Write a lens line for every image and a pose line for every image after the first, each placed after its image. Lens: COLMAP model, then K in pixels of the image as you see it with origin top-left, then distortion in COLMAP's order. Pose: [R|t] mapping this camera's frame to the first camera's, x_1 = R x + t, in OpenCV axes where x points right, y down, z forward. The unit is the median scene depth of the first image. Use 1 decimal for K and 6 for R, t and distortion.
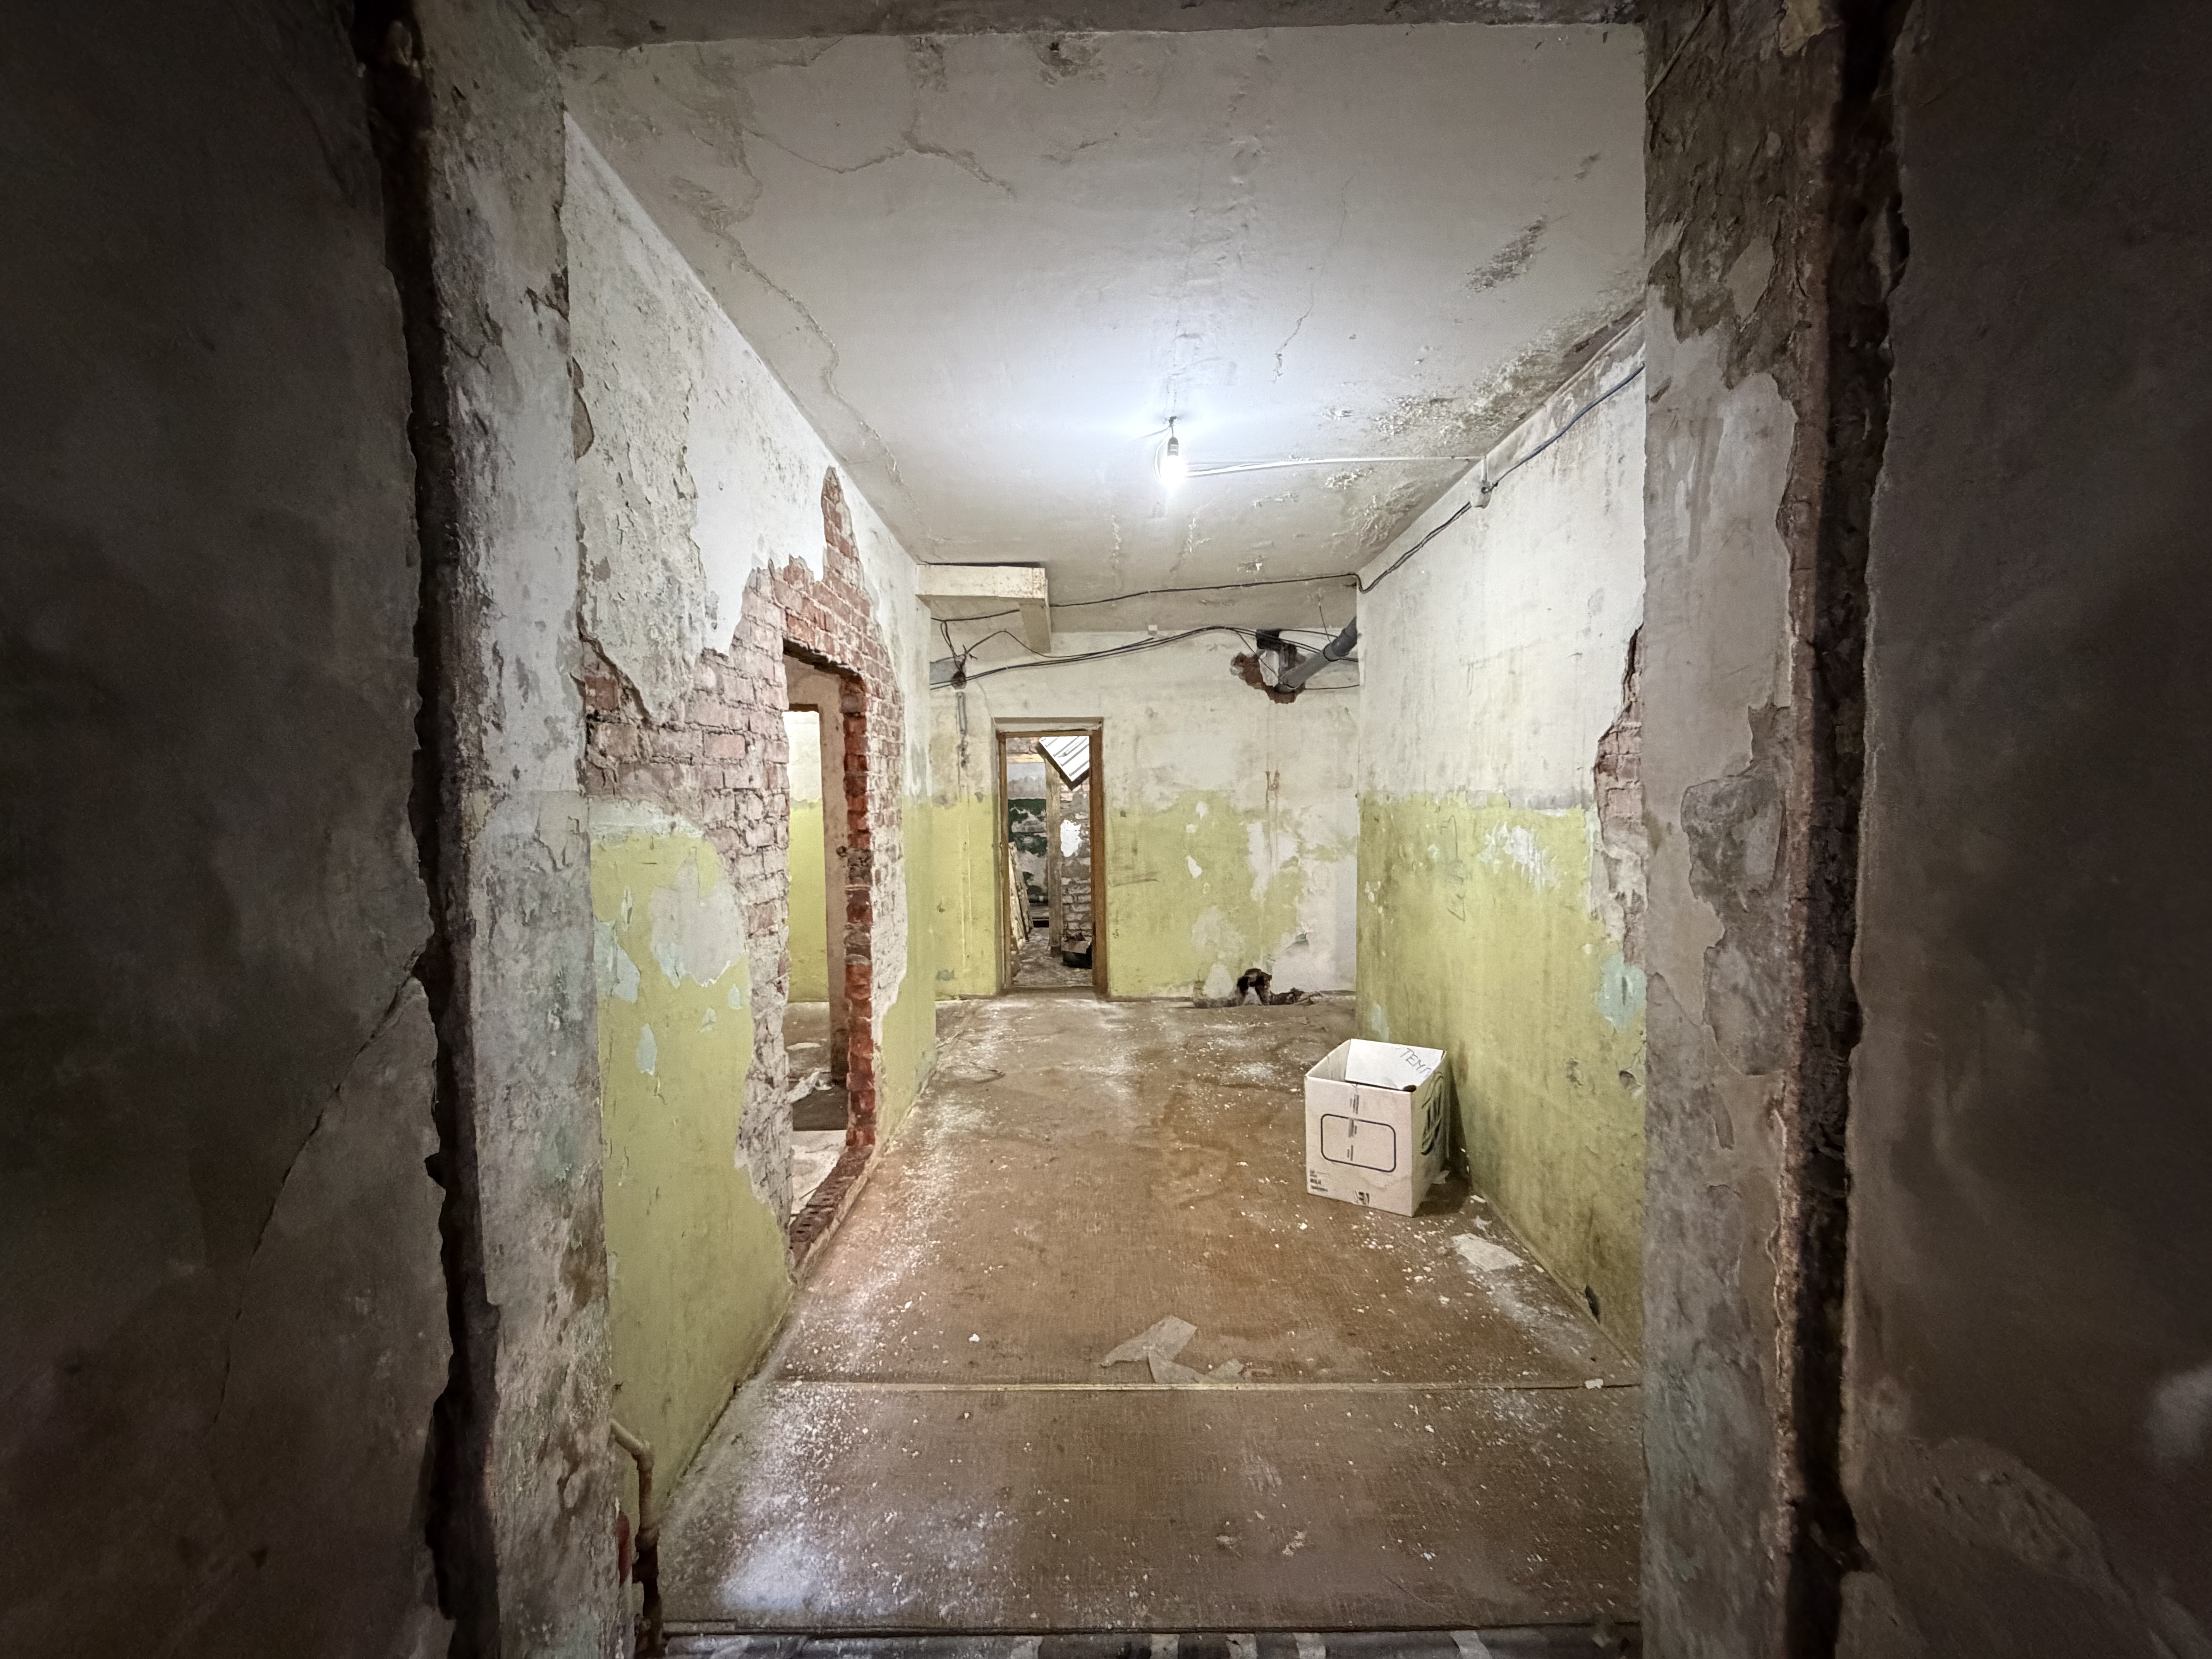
lens RADIAL K [[881.9, 0, 1098.5], [0, 881.9, 832.1], [0, 0, 1]] dist [0.002093, 0.000049]
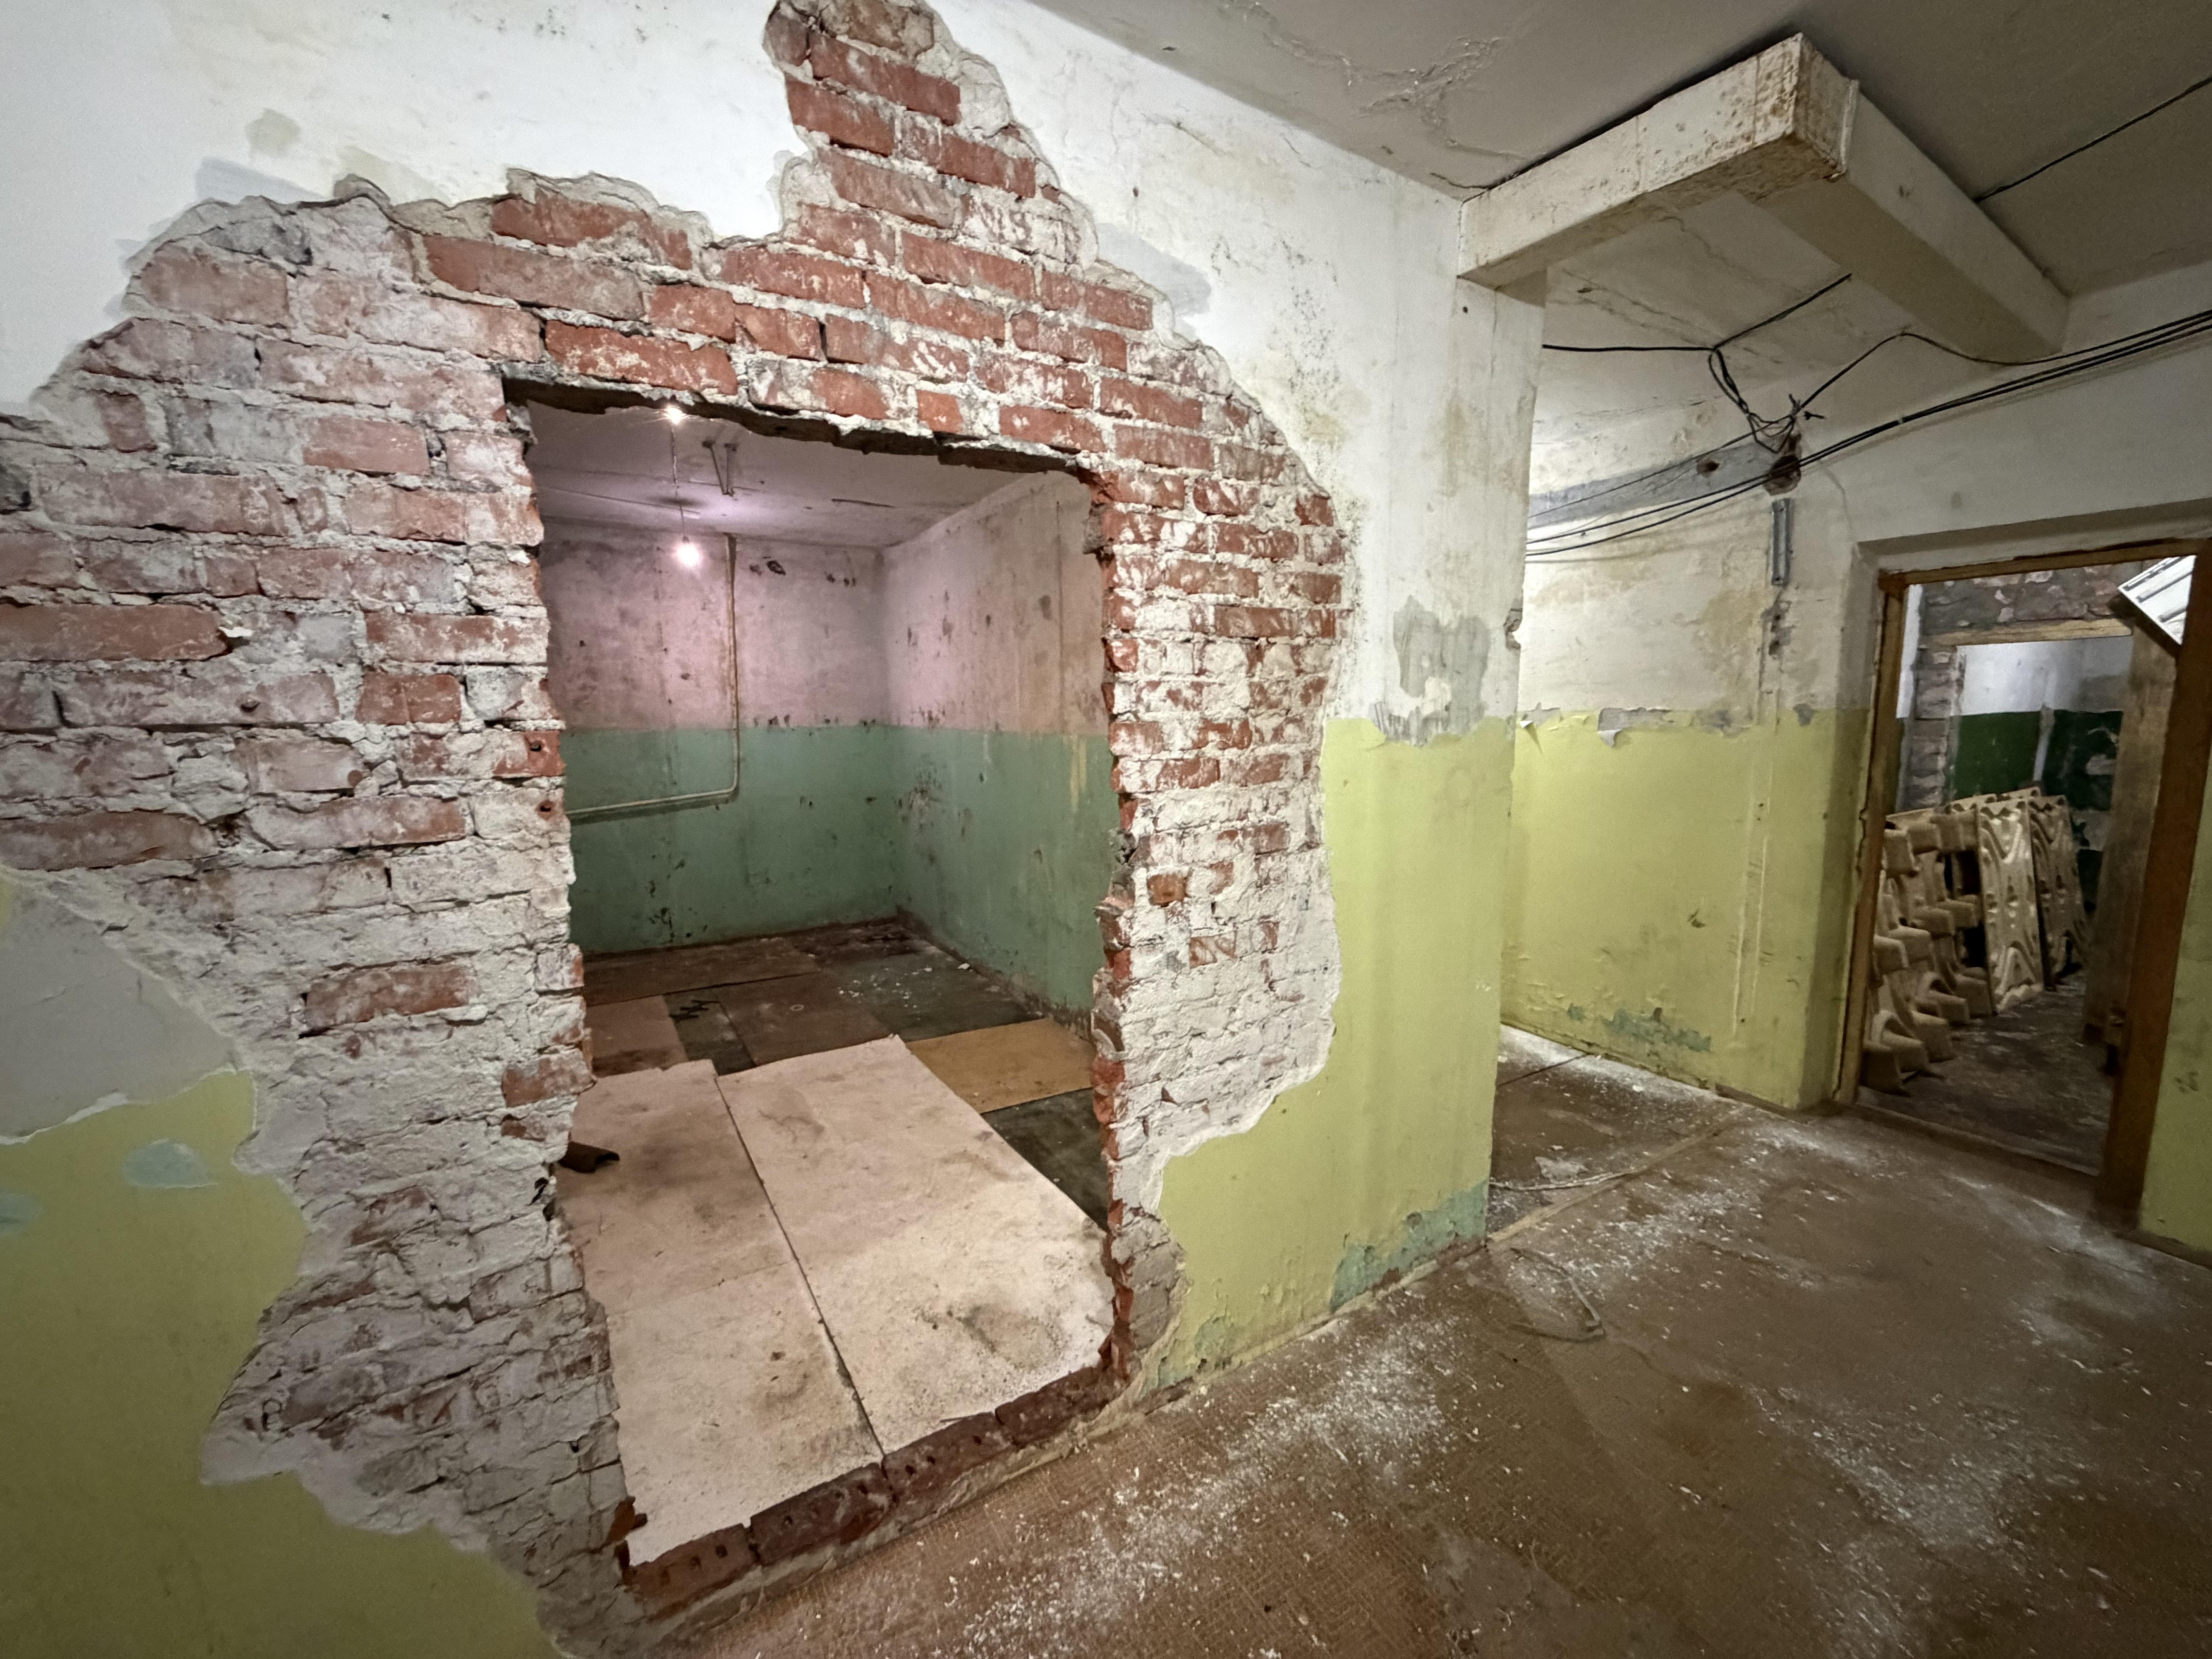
lens RADIAL K [[881.9, 0, 1112.5], [0, 881.9, 831.9], [0, 0, 1]] dist [0.002093, 0.000049]
pose [[0.527632, 0.124798, -0.840256, 0.103248], [-0.032761, 0.991403, 0.126675, -0.030695], [0.848841, -0.039310, 0.527184, 0.514339]]
